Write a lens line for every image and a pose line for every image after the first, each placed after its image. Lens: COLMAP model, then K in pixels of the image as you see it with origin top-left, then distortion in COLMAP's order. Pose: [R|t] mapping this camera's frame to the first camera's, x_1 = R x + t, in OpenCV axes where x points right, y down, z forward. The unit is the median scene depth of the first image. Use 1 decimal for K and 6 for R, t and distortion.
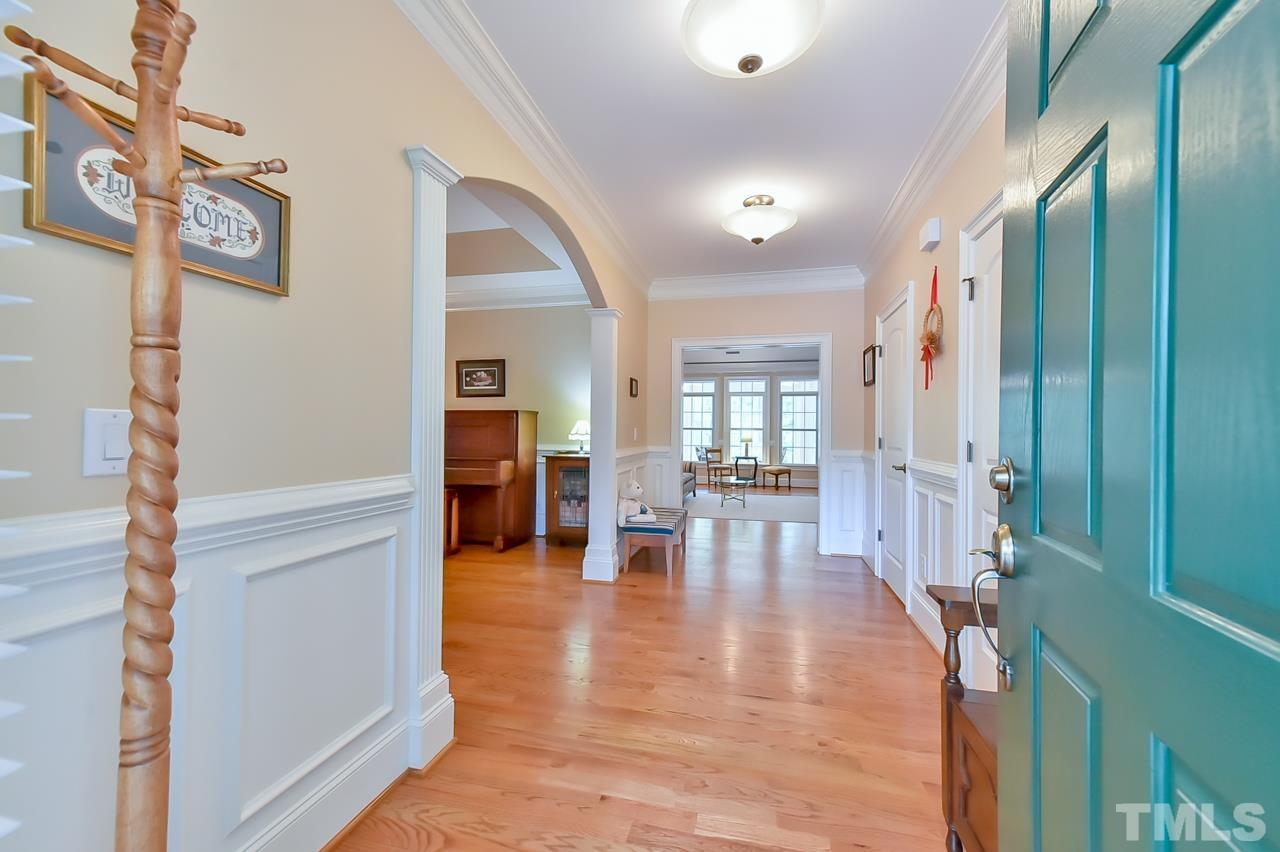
lens RADIAL K [[496.5, 0, 641.8], [0, 496.5, 427.9], [0, 0, 1]] dist [0.015150, 0.000389]
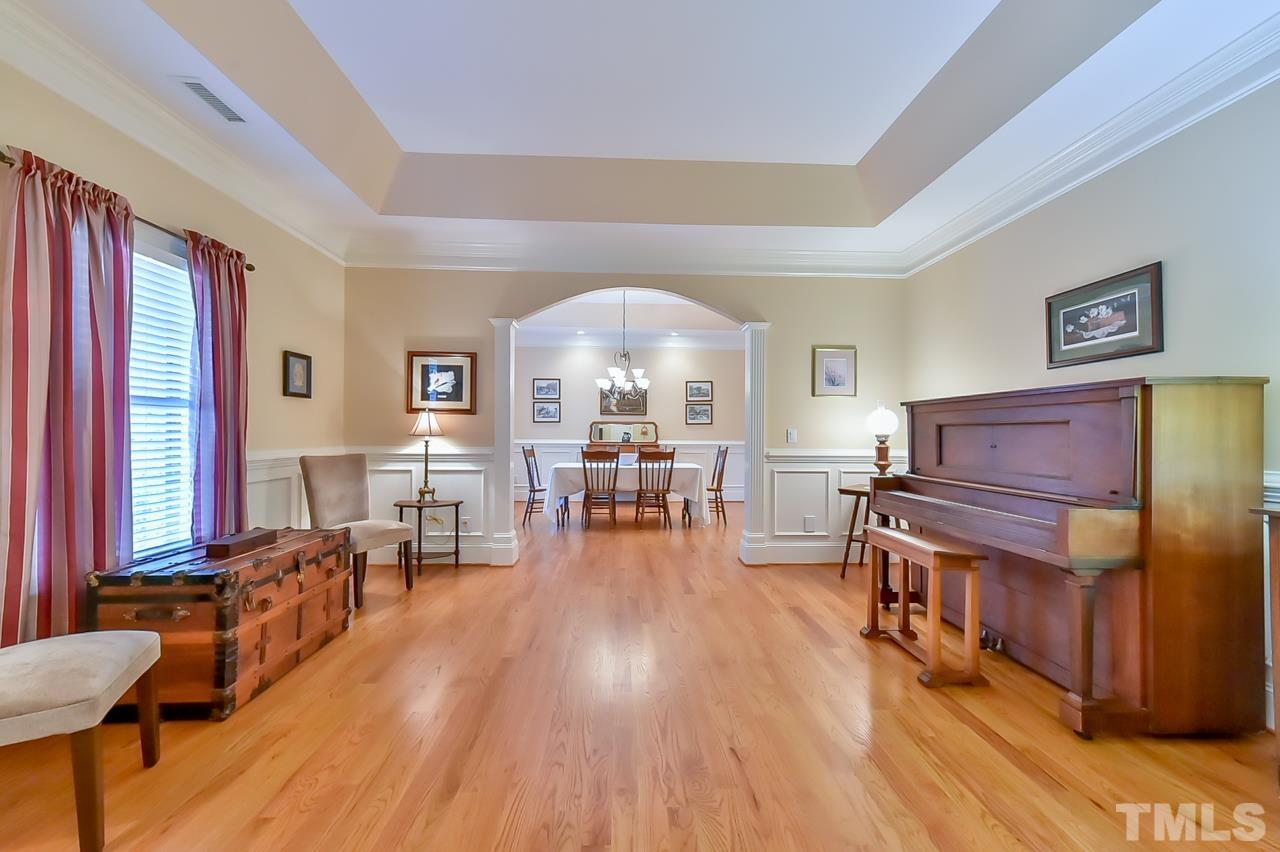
lens RADIAL K [[496.5, 0, 639.0], [0, 496.5, 431.3], [0, 0, 1]] dist [0.015150, 0.000389]
pose [[0.282393, -0.003171, -0.959294, 0.005476], [0.003729, 0.999991, -0.002207, 0.002660], [0.959292, -0.002954, 0.282402, 0.451710]]
